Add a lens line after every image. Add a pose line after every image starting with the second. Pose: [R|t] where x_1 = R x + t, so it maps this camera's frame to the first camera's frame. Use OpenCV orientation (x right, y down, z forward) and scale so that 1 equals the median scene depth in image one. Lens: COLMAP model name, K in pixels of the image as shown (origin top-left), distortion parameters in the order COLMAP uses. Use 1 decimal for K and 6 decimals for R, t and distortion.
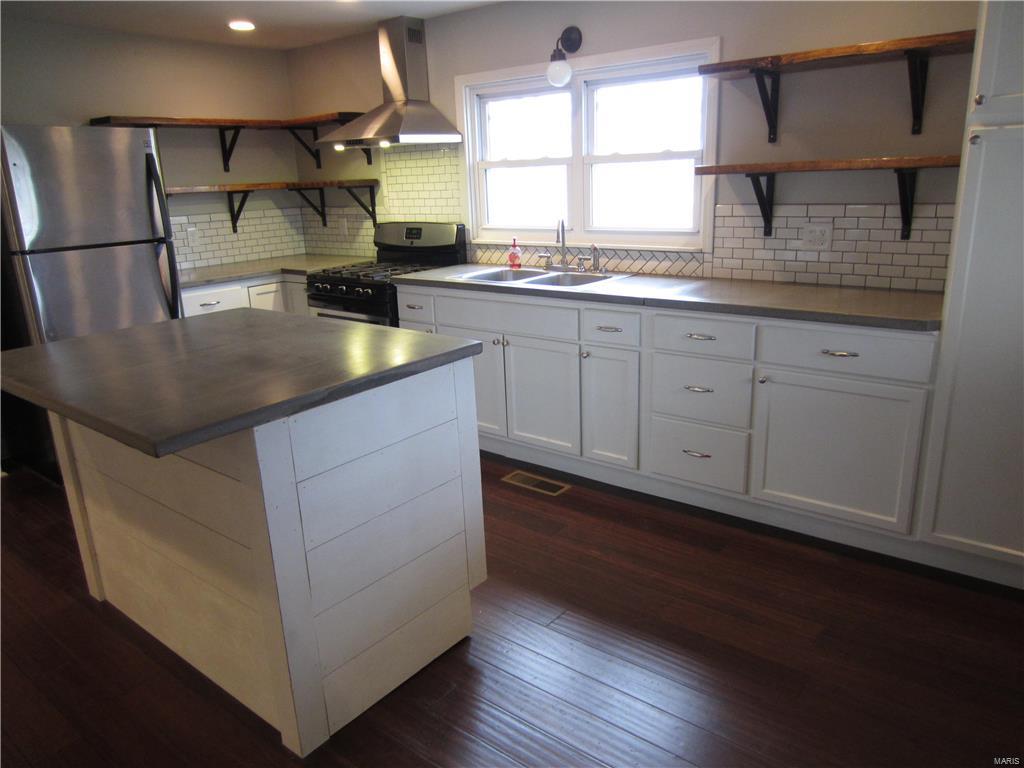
lens RADIAL K [[724.3, 0, 512.0], [0, 724.3, 384.0], [0, 0, 1]] dist [-0.050568, 0.030901]
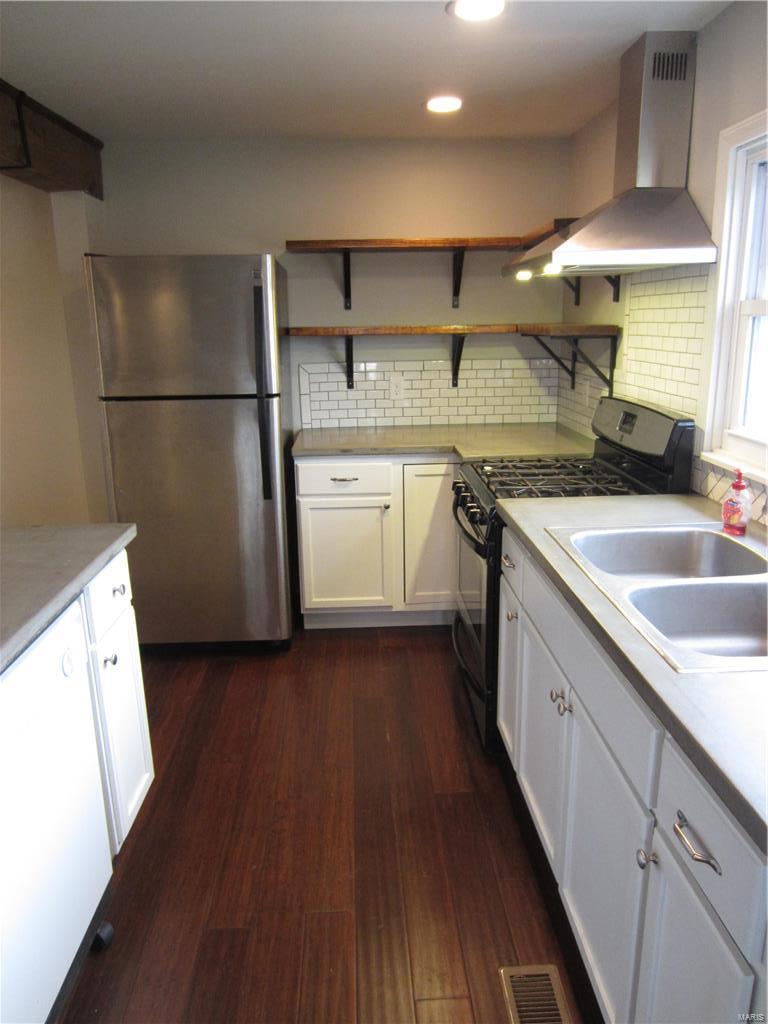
lens RADIAL K [[724.3, 0, 384.0], [0, 724.3, 512.0], [0, 0, 1]] dist [-0.050568, 0.030901]
pose [[0.654681, 0.217853, -0.723833, 0.162190], [-0.217051, 0.971423, 0.096056, -0.145407], [0.724073, 0.094223, 0.683257, 0.450899]]
